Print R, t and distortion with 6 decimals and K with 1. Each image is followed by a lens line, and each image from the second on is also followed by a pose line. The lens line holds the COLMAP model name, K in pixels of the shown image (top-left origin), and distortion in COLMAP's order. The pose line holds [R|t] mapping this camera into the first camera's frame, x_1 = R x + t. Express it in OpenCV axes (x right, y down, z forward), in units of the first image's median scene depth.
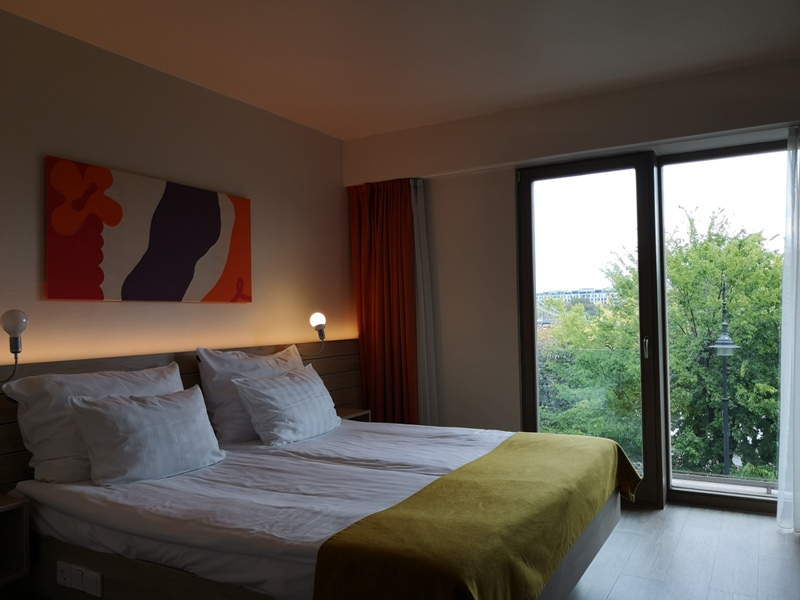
lens RADIAL K [[610.6, 0, 400.0], [0, 610.6, 300.0], [0, 0, 1]] dist [0.092668, -0.106199]
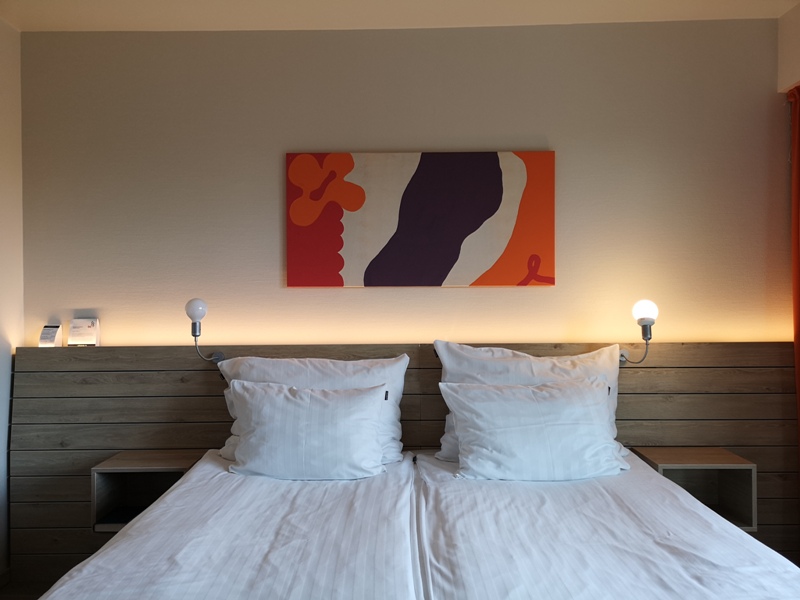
lens RADIAL K [[610.6, 0, 400.0], [0, 610.6, 300.0], [0, 0, 1]] dist [0.092668, -0.106199]
pose [[0.511013, 0.014847, -0.859445, 0.414721], [0.019794, 0.999382, 0.029033, -0.005034], [0.859345, -0.031848, 0.510404, 0.570146]]
